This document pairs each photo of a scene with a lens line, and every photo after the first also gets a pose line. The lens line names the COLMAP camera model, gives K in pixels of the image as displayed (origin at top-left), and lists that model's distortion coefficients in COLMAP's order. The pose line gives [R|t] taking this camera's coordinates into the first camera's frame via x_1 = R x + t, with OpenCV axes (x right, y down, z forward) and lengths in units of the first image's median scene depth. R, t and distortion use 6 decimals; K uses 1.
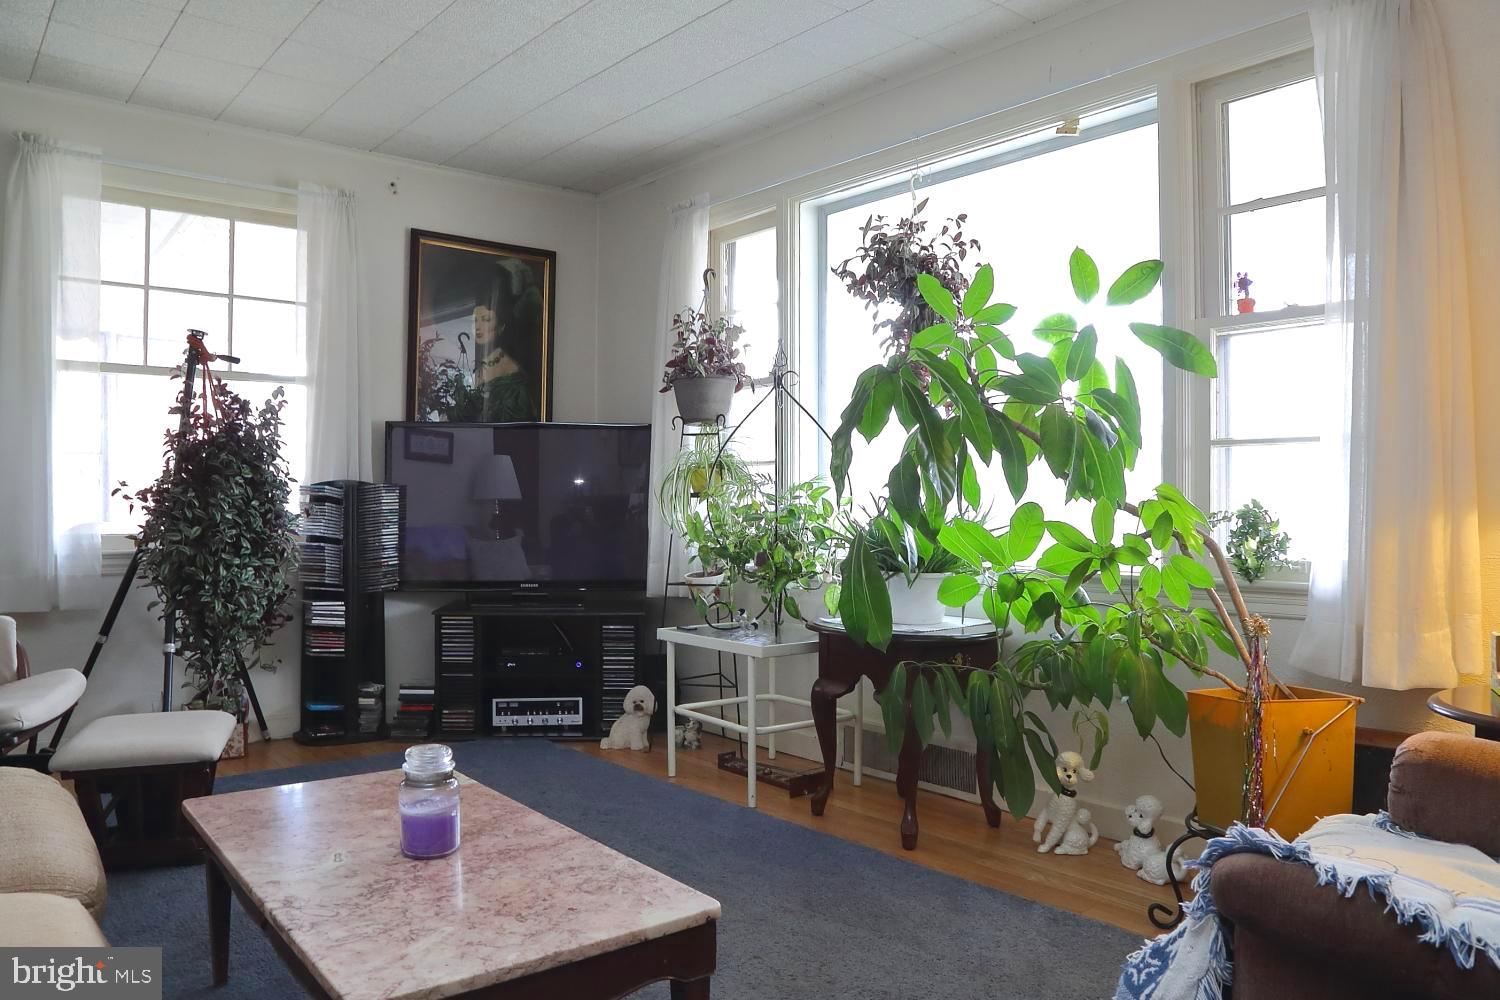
lens RADIAL K [[1034.5, 0, 744.0], [0, 1034.5, 498.0], [0, 0, 1]] dist [-0.131763, 0.079933]
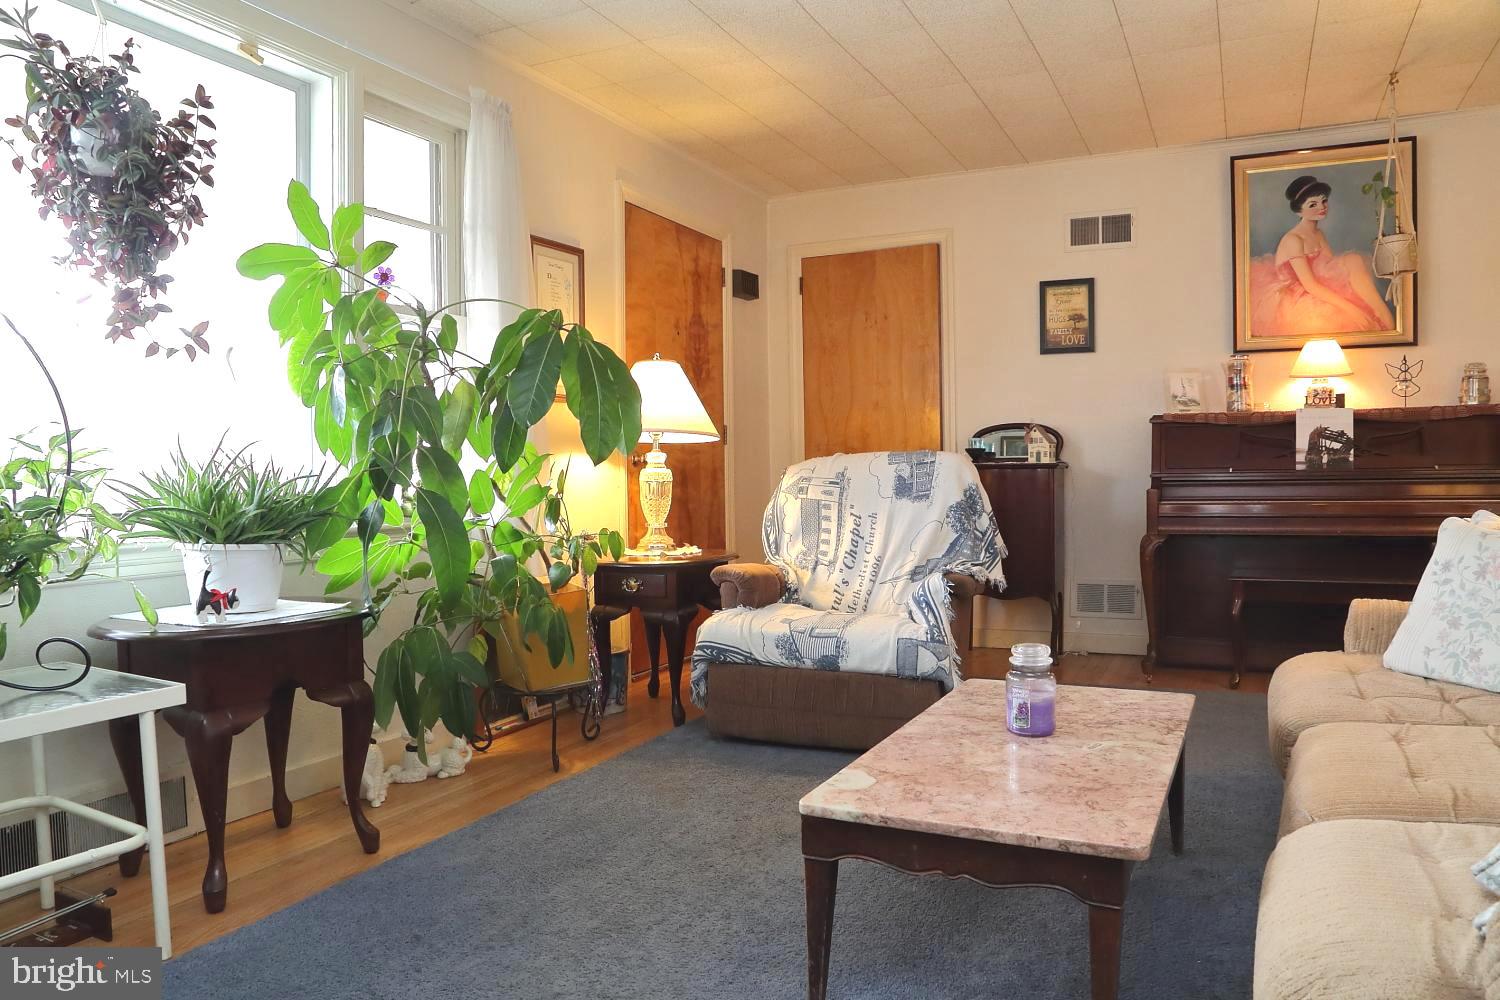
lens RADIAL K [[1034.5, 0, 744.0], [0, 1034.5, 498.0], [0, 0, 1]] dist [-0.131763, 0.079933]
pose [[-0.402897, -0.013222, 0.915150, -1.146253], [0.011599, 0.999742, 0.019551, 0.039996], [-0.915172, 0.018491, -0.402639, 1.608715]]
